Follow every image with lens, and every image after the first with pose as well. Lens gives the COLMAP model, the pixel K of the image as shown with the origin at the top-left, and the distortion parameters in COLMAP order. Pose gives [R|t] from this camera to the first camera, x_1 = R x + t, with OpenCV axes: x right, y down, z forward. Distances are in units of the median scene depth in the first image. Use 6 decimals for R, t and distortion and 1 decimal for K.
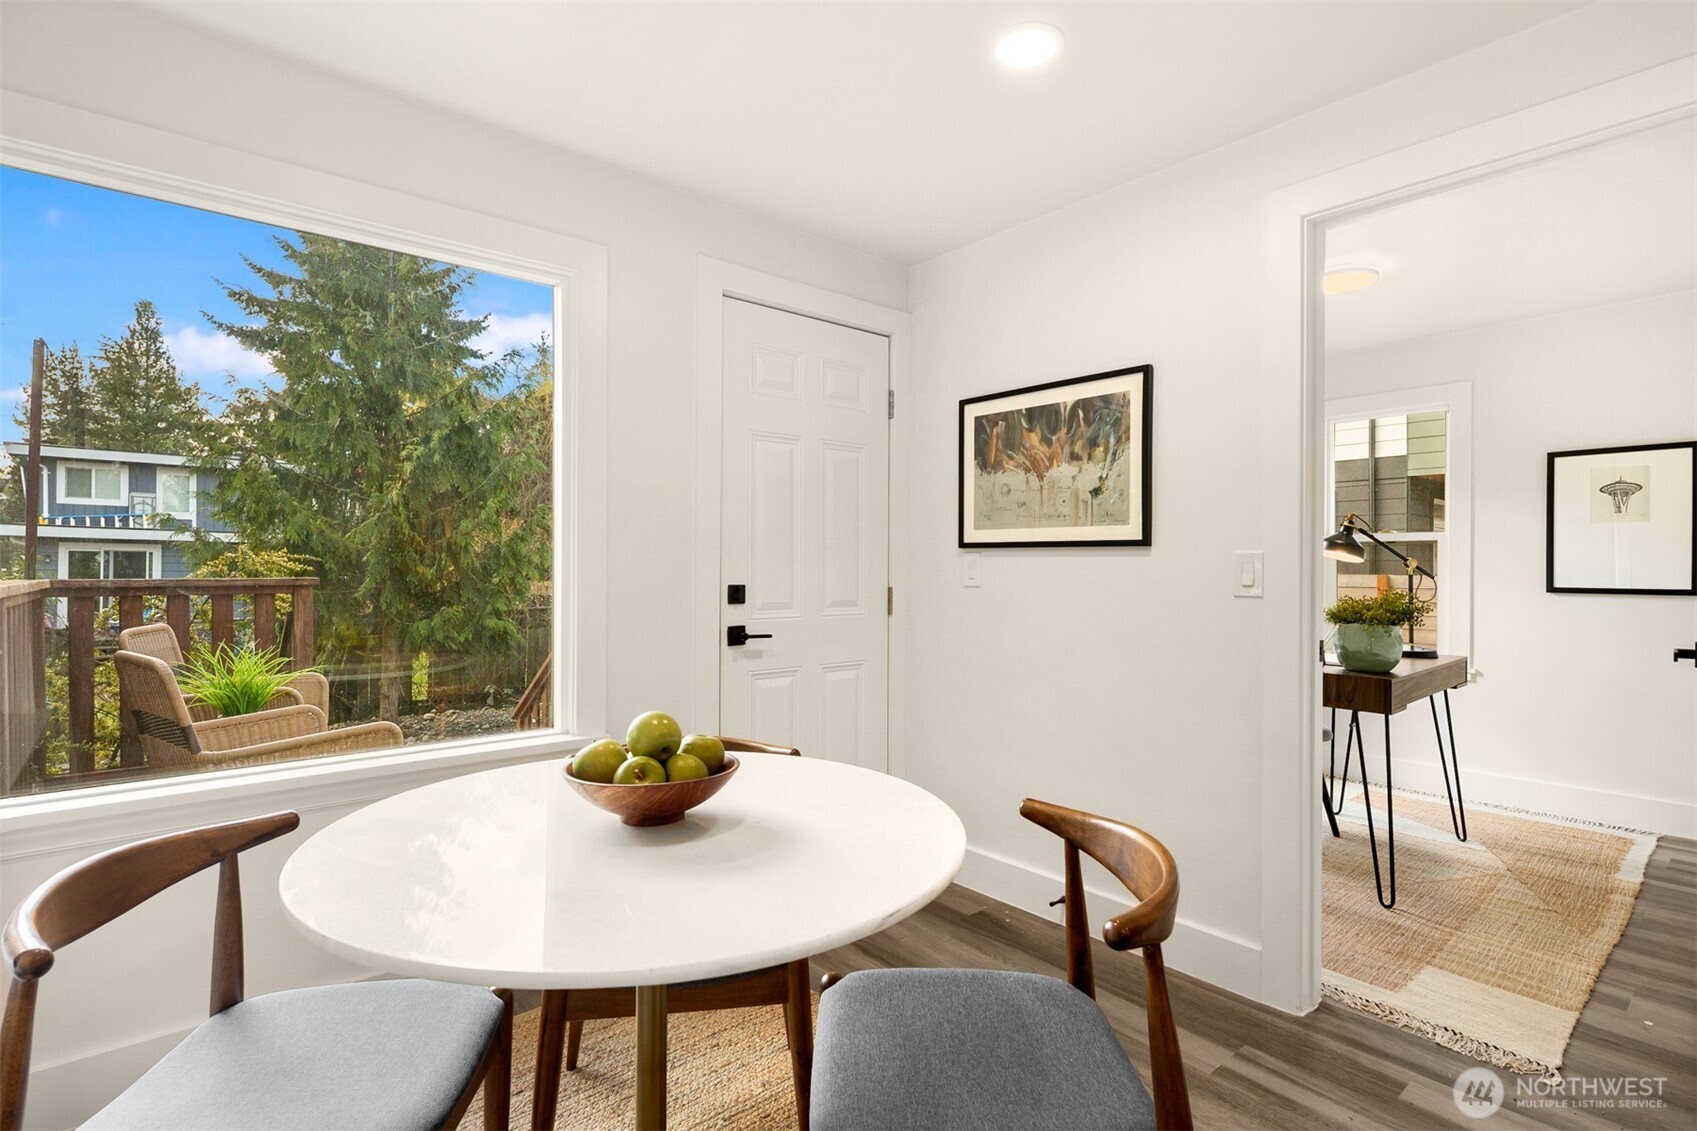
lens RADIAL K [[822.6, 0, 846.1], [0, 822.6, 564.6], [0, 0, 1]] dist [0.007408, -0.006783]
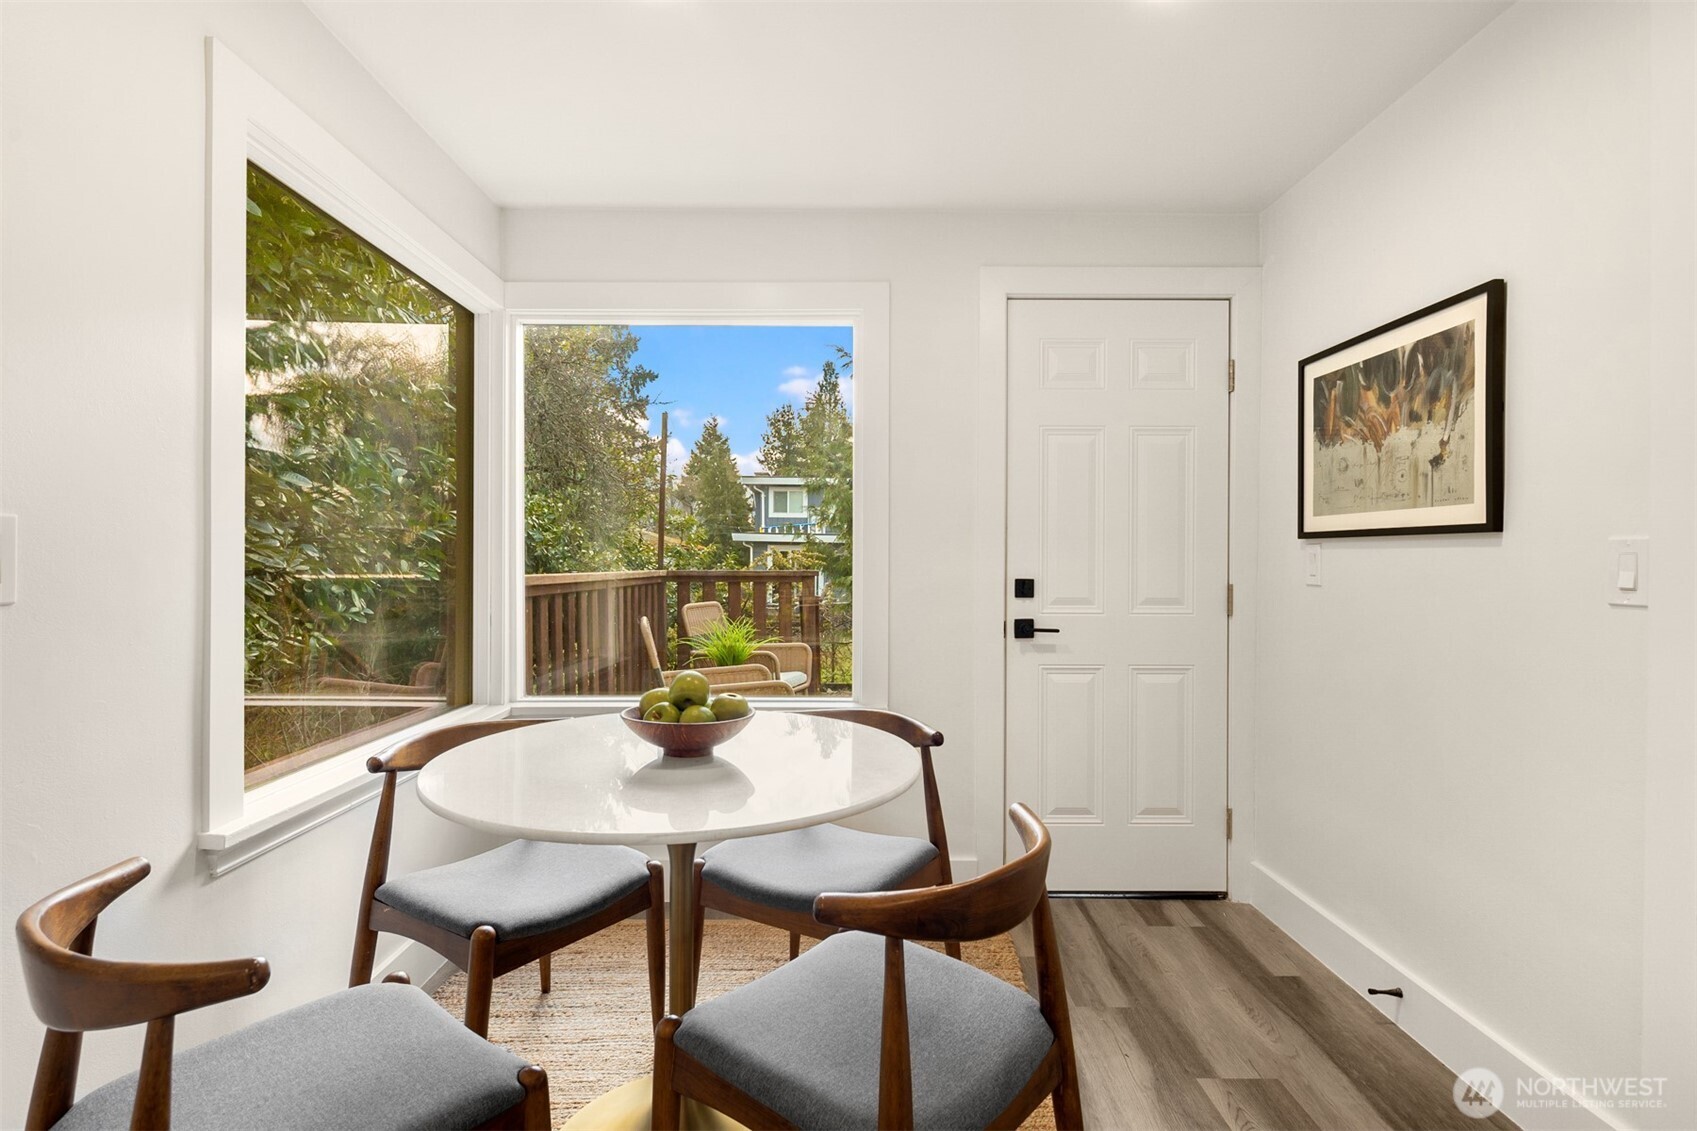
lens RADIAL K [[822.6, 0, 843.9], [0, 822.6, 561.1], [0, 0, 1]] dist [0.007408, -0.006783]
pose [[0.765176, -0.000359, -0.643821, 0.353626], [0.000224, 1.000000, -0.000290, 0.002794], [0.643821, 0.000078, 0.765176, 0.072962]]
